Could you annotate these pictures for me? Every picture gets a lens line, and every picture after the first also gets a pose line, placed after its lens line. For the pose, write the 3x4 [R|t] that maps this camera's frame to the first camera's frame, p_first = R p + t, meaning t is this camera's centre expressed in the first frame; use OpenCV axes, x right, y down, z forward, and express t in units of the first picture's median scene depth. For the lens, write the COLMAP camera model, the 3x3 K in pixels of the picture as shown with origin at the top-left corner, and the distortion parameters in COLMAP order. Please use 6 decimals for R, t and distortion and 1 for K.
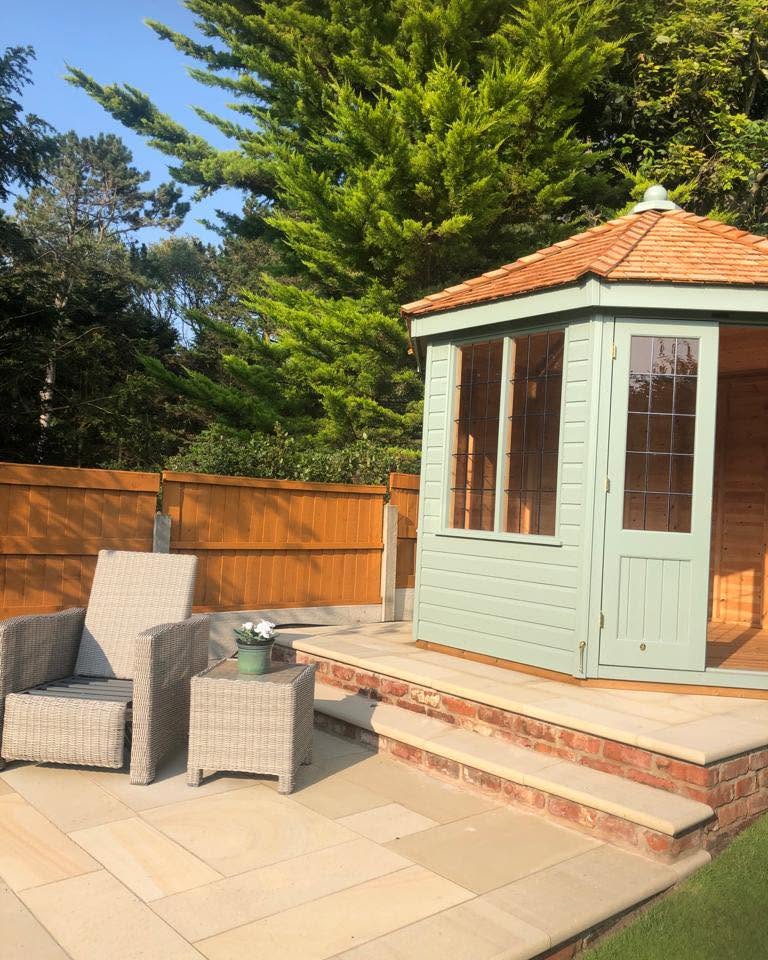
lens RADIAL K [[833.8, 0, 385.0], [0, 833.8, 479.1], [0, 0, 1]] dist [-0.010624, 0.030186]
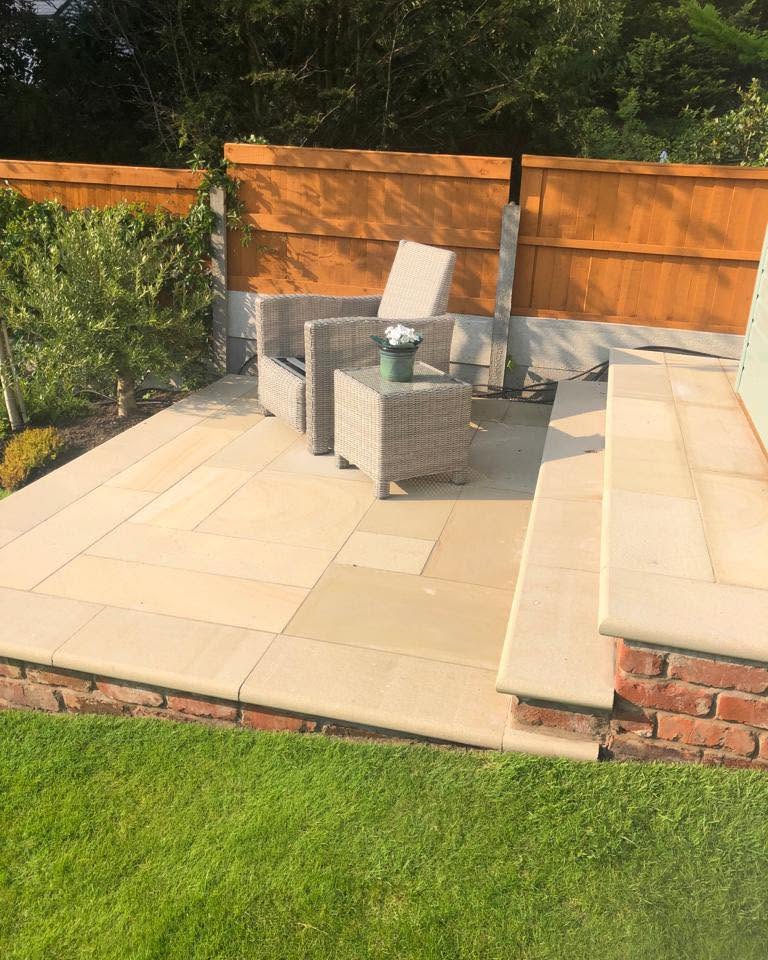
lens RADIAL K [[833.8, 0, 406.6], [0, 833.8, 476.8], [0, 0, 1]] dist [-0.010624, 0.030186]
pose [[0.576662, 0.277243, -0.768504, 0.493025], [0.007327, 0.938868, 0.344200, 0.006603], [0.816950, -0.204118, 0.539378, 0.366964]]
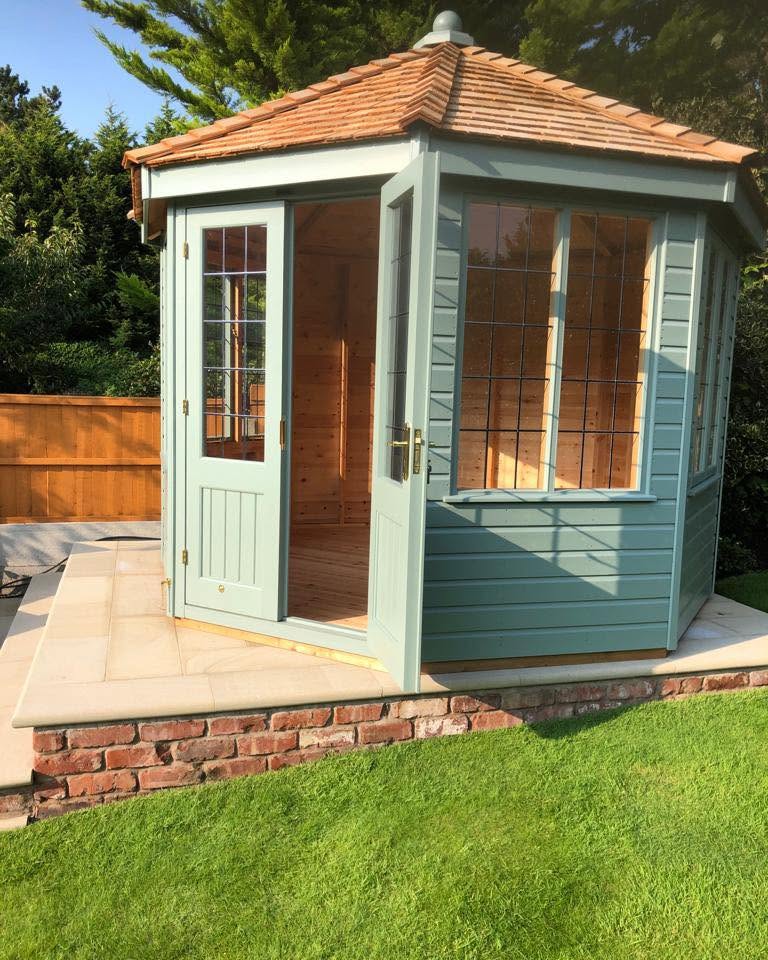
lens RADIAL K [[833.8, 0, 386.2], [0, 833.8, 483.2], [0, 0, 1]] dist [-0.010624, 0.030186]
pose [[0.907889, 0.027197, -0.418327, 0.735050], [0.027041, 0.992016, 0.123181, -0.013313], [0.418337, -0.123147, 0.899905, 0.253797]]
